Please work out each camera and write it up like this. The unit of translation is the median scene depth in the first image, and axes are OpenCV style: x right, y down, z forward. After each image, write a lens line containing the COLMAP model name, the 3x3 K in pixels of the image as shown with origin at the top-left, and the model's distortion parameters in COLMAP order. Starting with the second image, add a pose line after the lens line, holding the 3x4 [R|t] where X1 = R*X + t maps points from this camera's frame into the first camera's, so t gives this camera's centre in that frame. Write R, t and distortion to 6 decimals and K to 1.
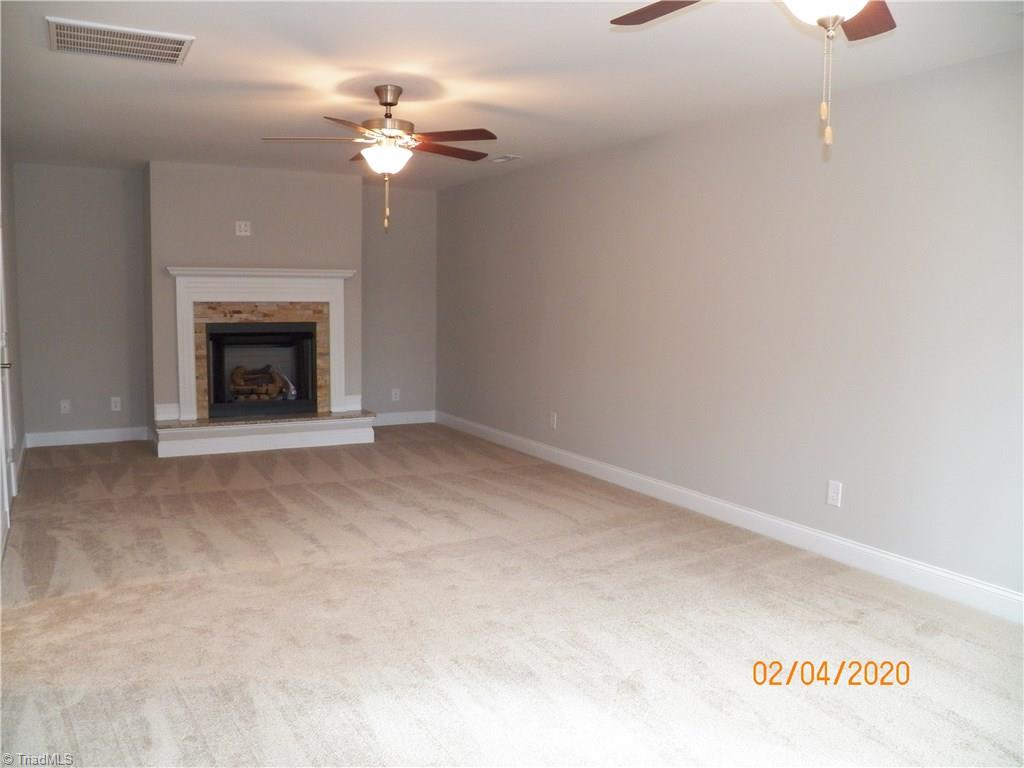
lens RADIAL K [[835.0, 0, 511.0], [0, 835.0, 389.9], [0, 0, 1]] dist [-0.134109, 0.087504]
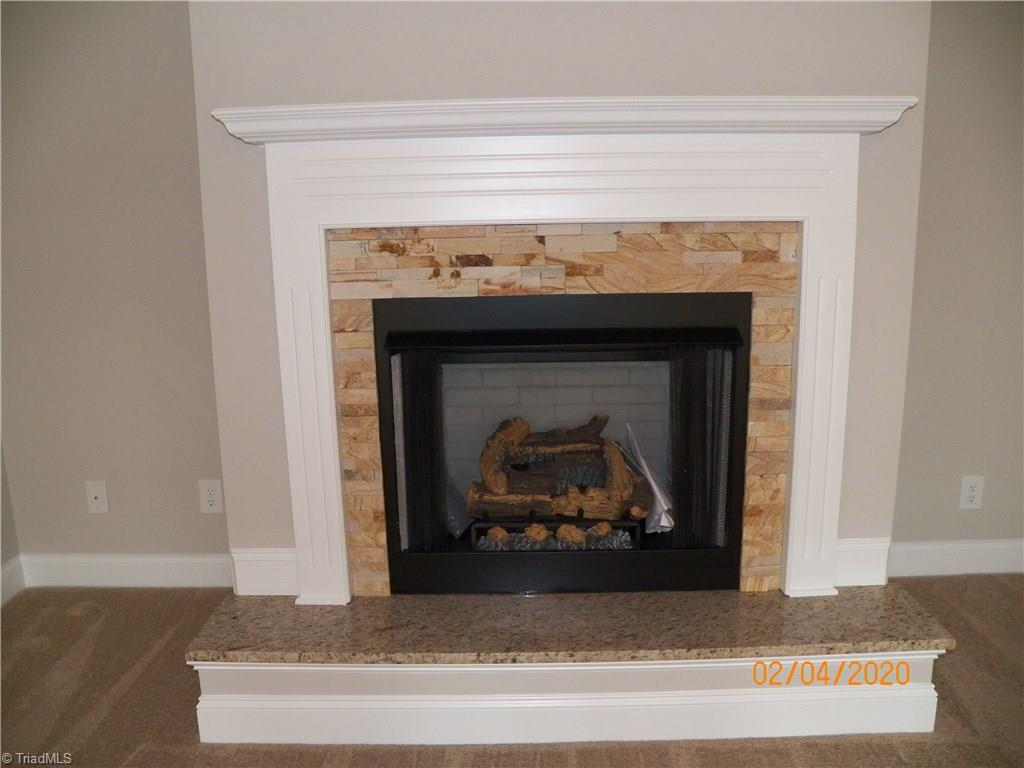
lens RADIAL K [[835.0, 0, 511.0], [0, 835.0, 389.9], [0, 0, 1]] dist [-0.134109, 0.087504]
pose [[0.872042, 0.073278, -0.483915, -0.176798], [-0.024454, 0.994017, 0.106453, -0.080696], [0.488820, -0.080998, 0.868616, 0.747834]]
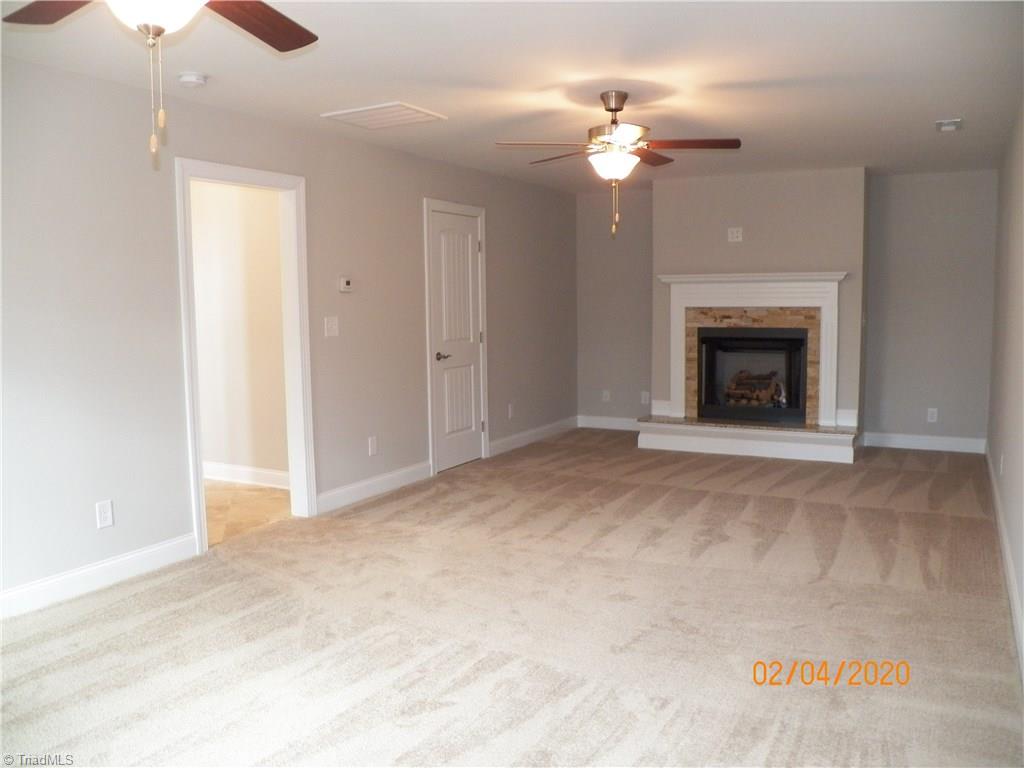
lens RADIAL K [[835.0, 0, 511.0], [0, 835.0, 389.9], [0, 0, 1]] dist [-0.134109, 0.087504]
pose [[0.536836, 0.069603, -0.840811, 0.393530], [-0.073851, 0.996643, 0.035351, -0.020902], [0.840448, 0.043117, 0.540174, 0.223415]]
